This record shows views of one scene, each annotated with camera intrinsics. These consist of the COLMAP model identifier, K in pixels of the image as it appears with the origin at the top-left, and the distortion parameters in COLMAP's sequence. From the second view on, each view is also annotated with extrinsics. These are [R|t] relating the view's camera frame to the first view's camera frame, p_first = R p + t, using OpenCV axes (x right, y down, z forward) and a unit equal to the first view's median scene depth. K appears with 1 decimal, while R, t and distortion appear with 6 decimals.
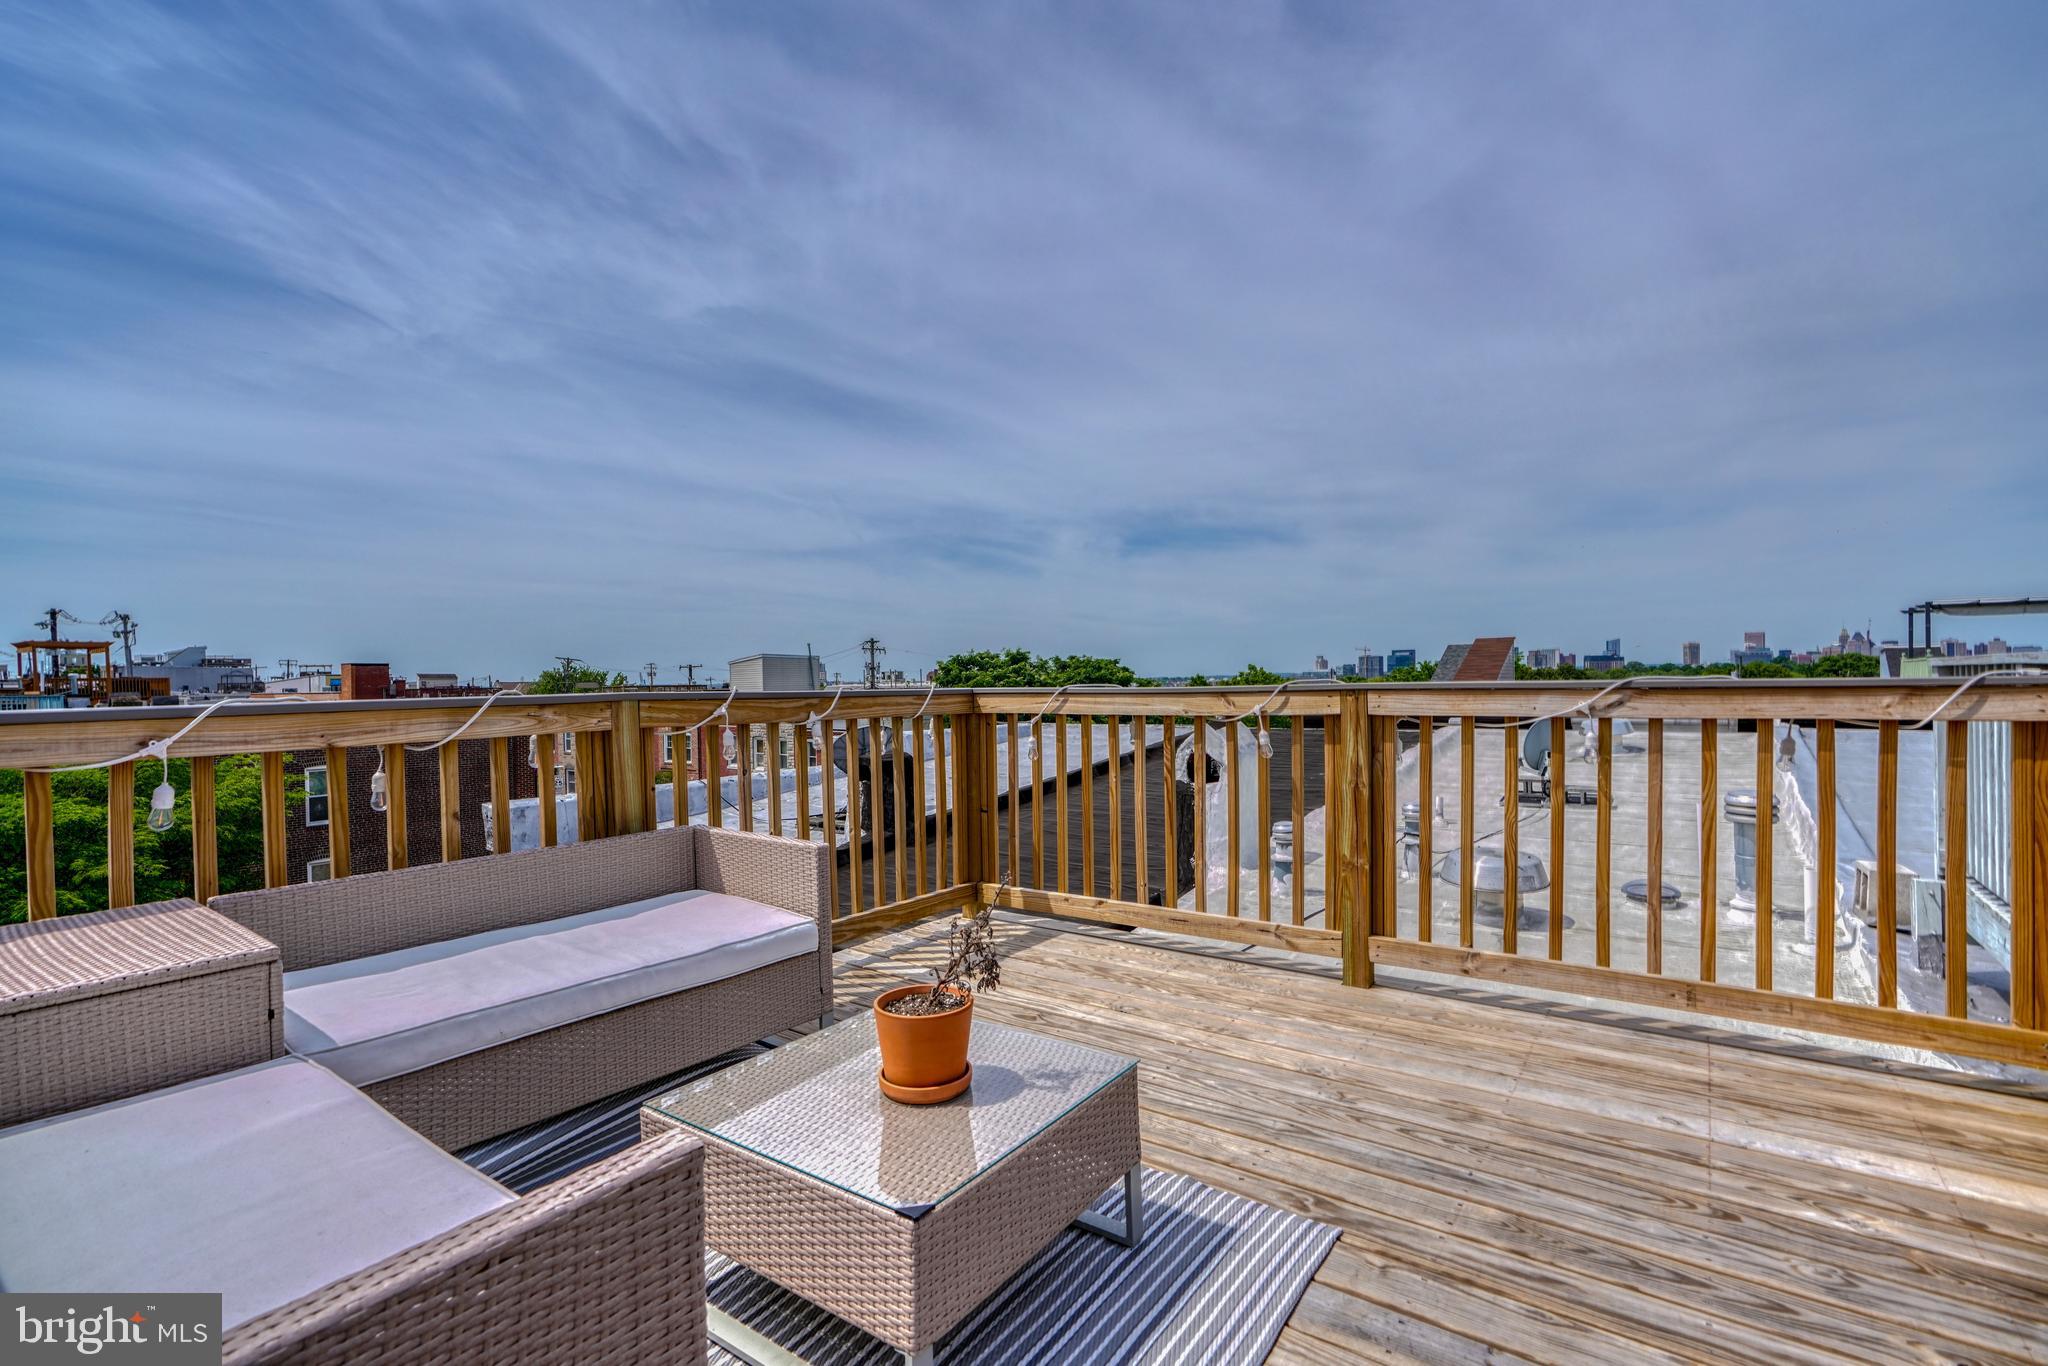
lens RADIAL K [[939.5, 0, 1019.6], [0, 939.5, 688.9], [0, 0, 1]] dist [-0.001678, 0.004118]
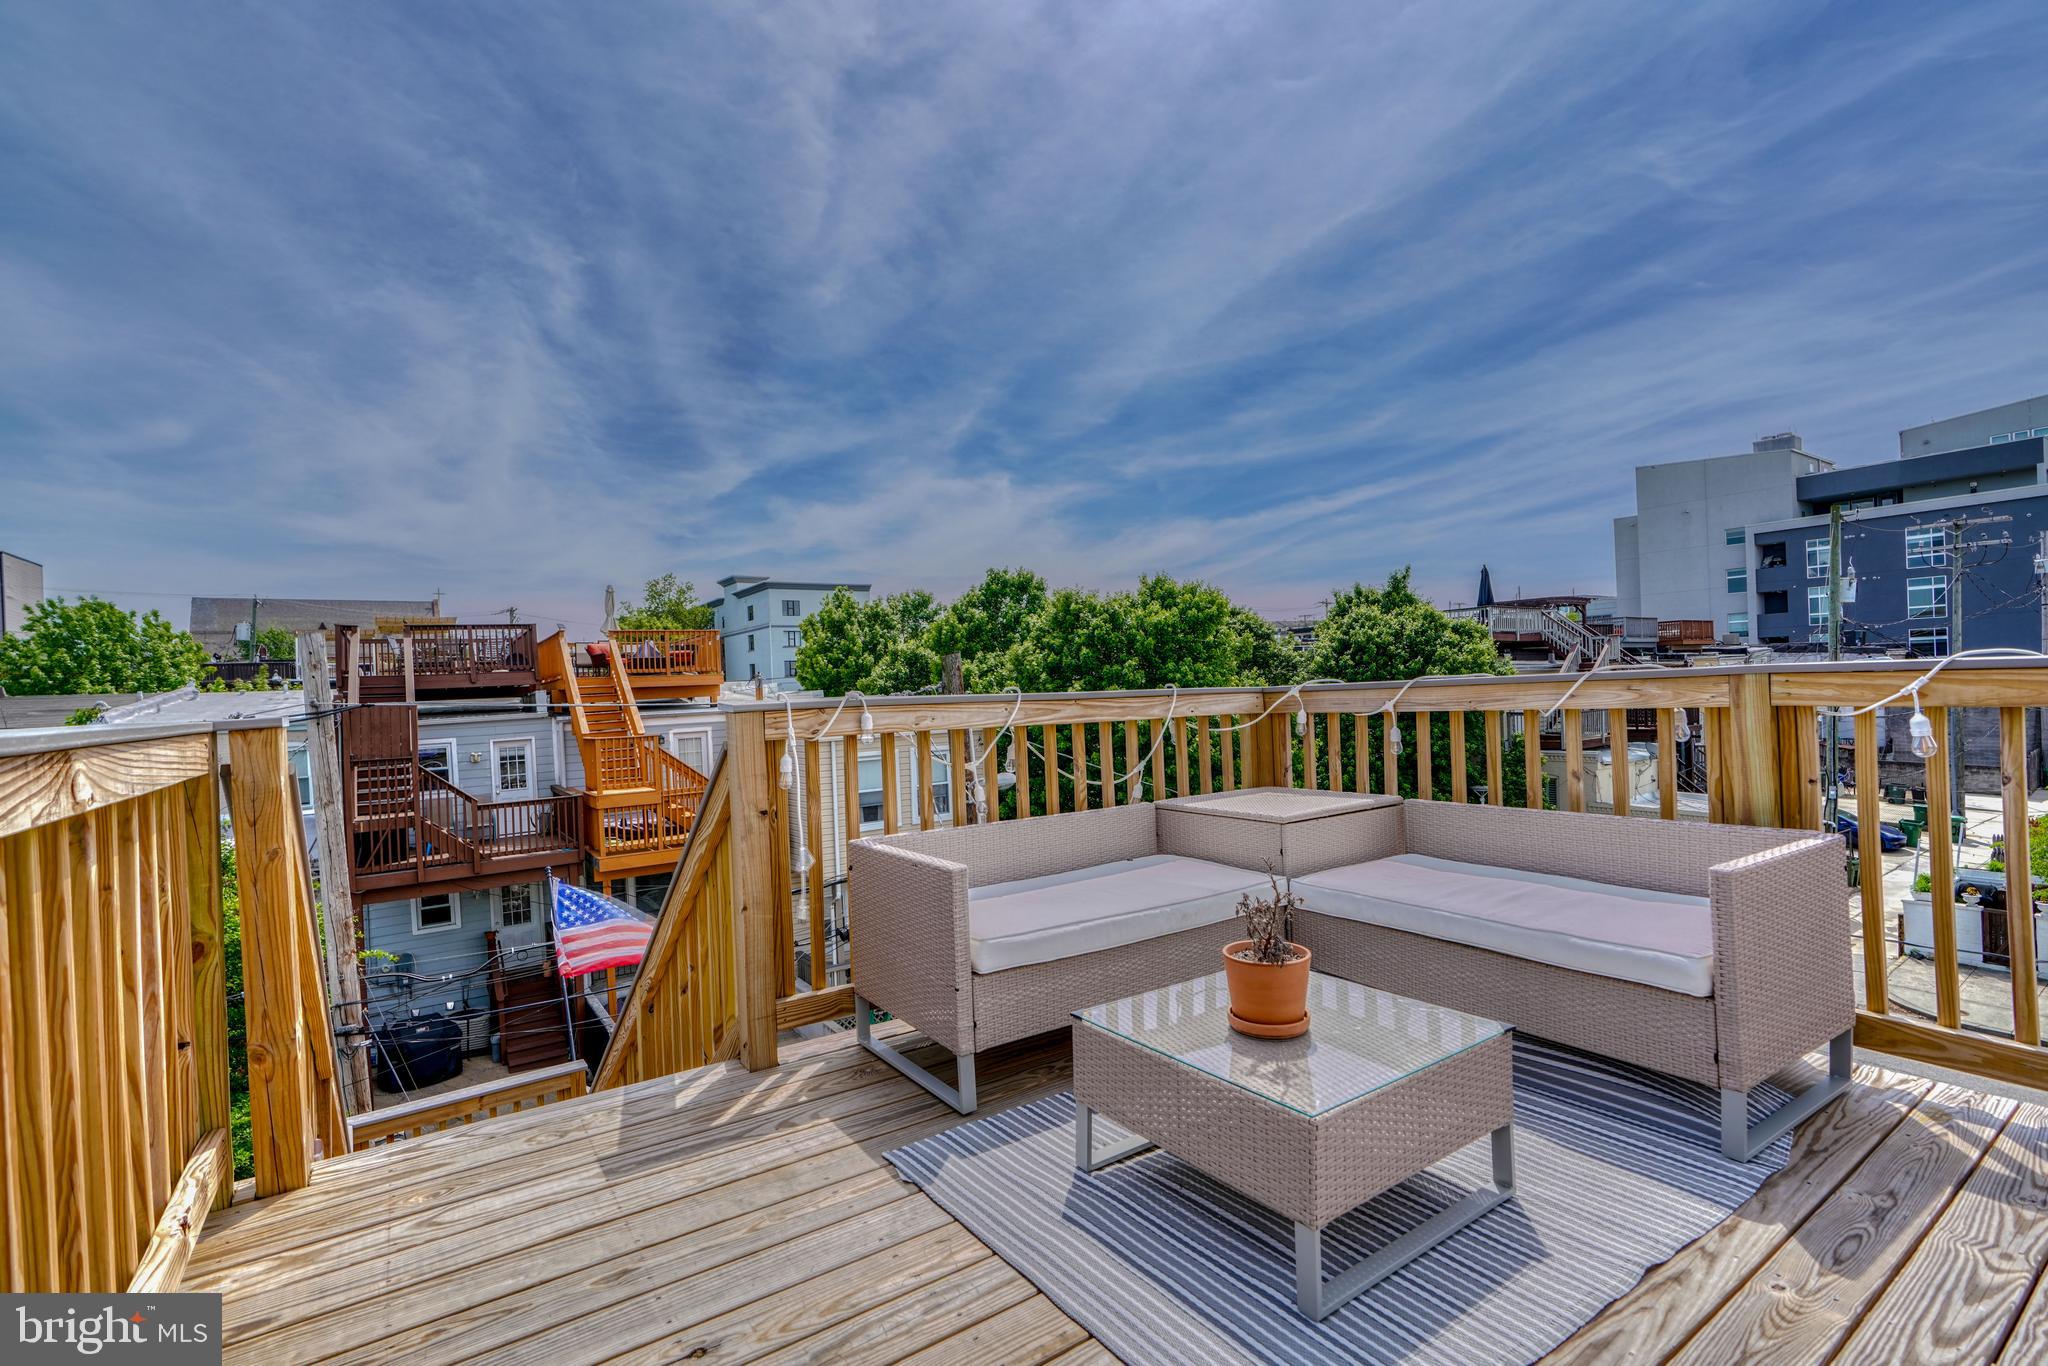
lens RADIAL K [[939.5, 0, 1017.5], [0, 939.5, 685.2], [0, 0, 1]] dist [-0.001678, 0.004118]
pose [[-0.336707, 0.024493, -0.941291, 0.649347], [0.041655, 0.999070, 0.011096, -0.015604], [0.940688, -0.035473, -0.337414, 0.663188]]
